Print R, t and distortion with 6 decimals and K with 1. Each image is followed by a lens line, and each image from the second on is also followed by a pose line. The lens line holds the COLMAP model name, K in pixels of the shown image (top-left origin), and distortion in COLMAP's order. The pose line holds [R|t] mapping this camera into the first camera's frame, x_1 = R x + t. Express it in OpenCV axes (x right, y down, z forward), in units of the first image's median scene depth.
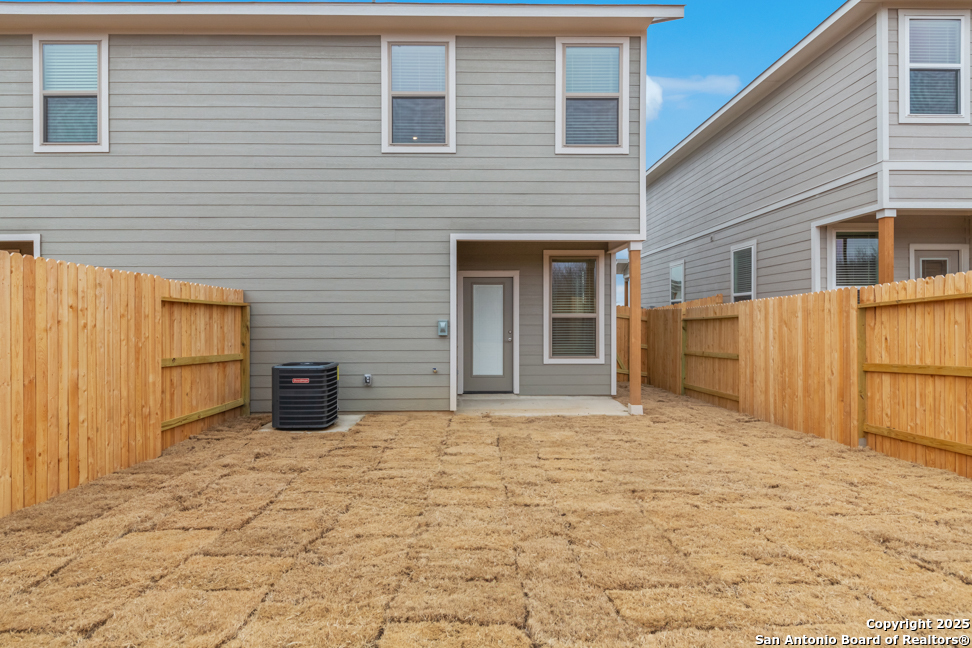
lens RADIAL K [[523.6, 0, 480.8], [0, 523.6, 321.7], [0, 0, 1]] dist [0.013739, -0.011100]
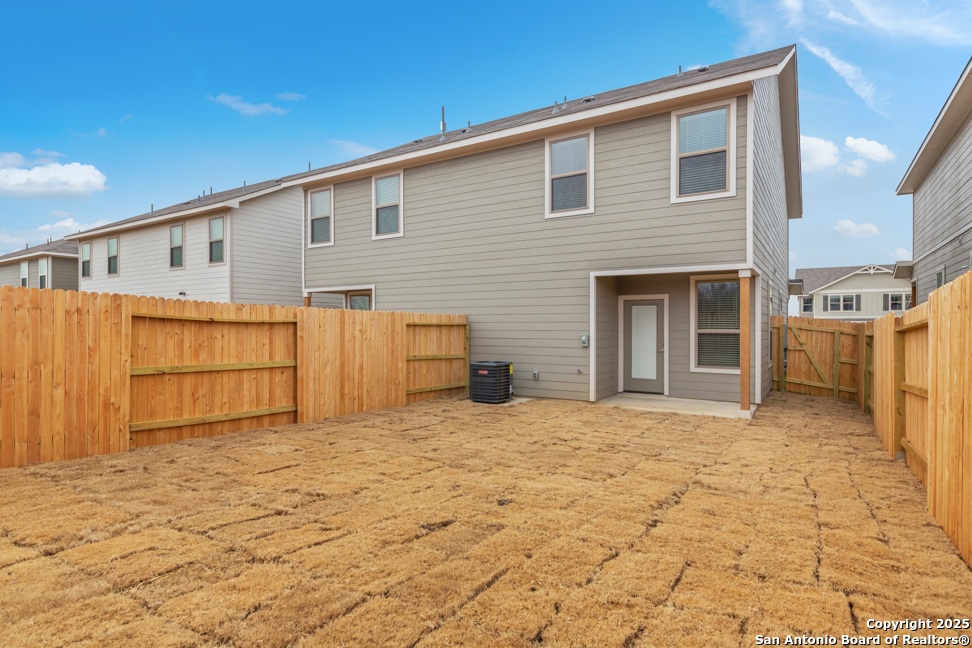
lens RADIAL K [[523.6, 0, 489.2], [0, 523.6, 325.4], [0, 0, 1]] dist [0.013739, -0.011100]
pose [[0.837306, 0.003358, -0.546724, 0.476874], [-0.004416, 0.999990, -0.000622, -0.026649], [0.546717, 0.002935, 0.837313, -0.296234]]
